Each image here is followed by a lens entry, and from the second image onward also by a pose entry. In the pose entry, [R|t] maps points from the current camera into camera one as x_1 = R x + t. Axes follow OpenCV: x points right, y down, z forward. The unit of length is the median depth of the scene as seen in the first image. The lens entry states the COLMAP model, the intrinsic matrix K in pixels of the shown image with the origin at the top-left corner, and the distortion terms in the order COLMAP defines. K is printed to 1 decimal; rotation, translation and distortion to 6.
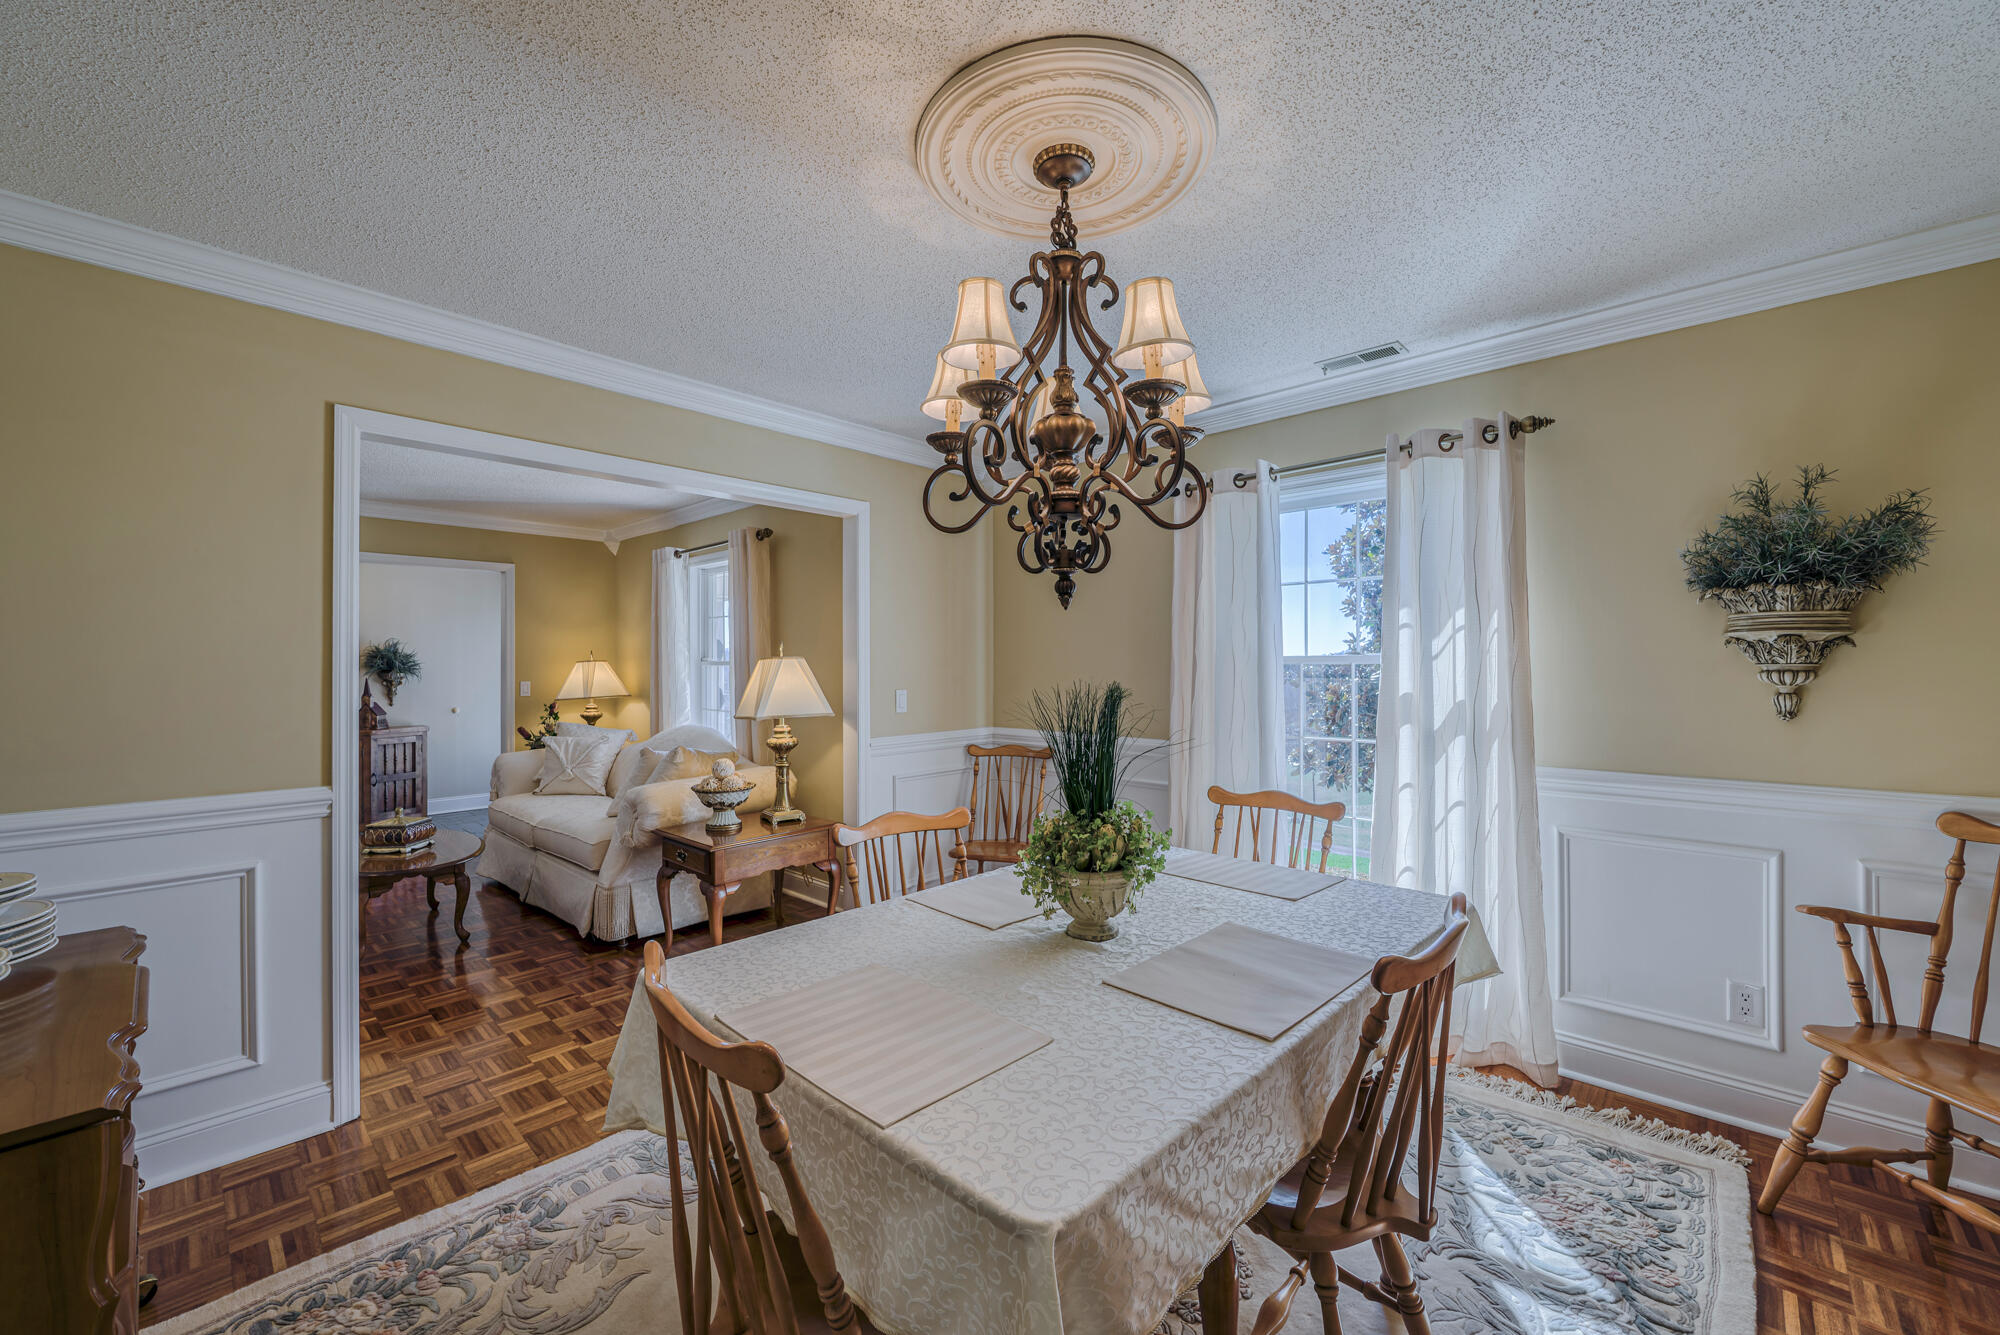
lens RADIAL K [[803.4, 0, 1000.0], [0, 803.4, 667.5], [0, 0, 1]] dist [-0.042295, -0.000082]
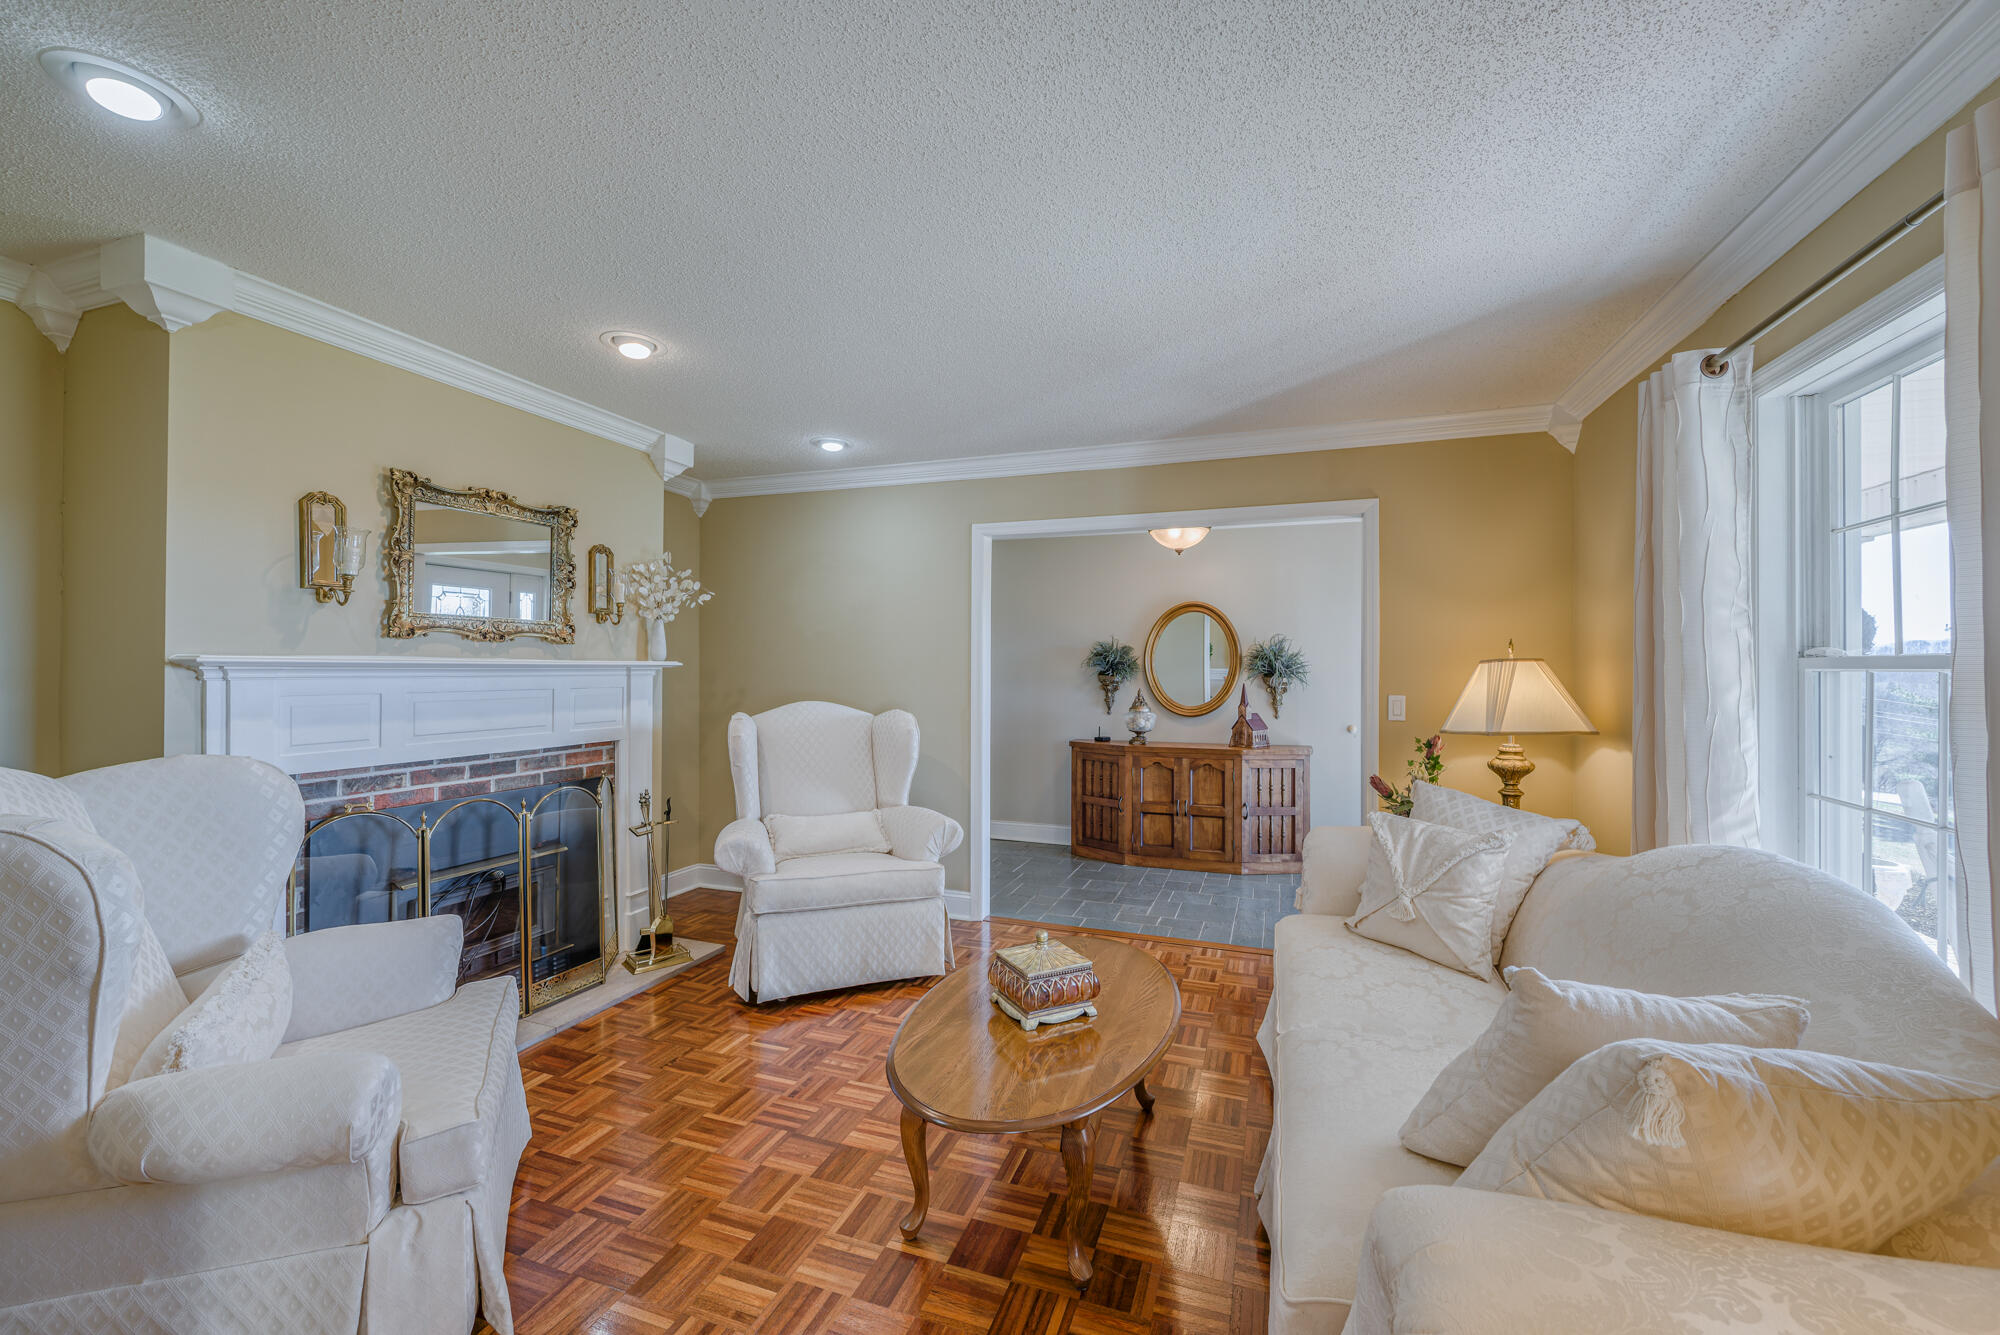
lens RADIAL K [[797.5, 0, 1000.0], [0, 797.5, 667.5], [0, 0, 1]] dist [-0.001631, -0.000399]
pose [[0.410282, 0.001581, -0.911957, -0.180907], [-0.004574, 0.999989, -0.000324, -0.001738], [0.911947, 0.004304, 0.410285, 0.486479]]
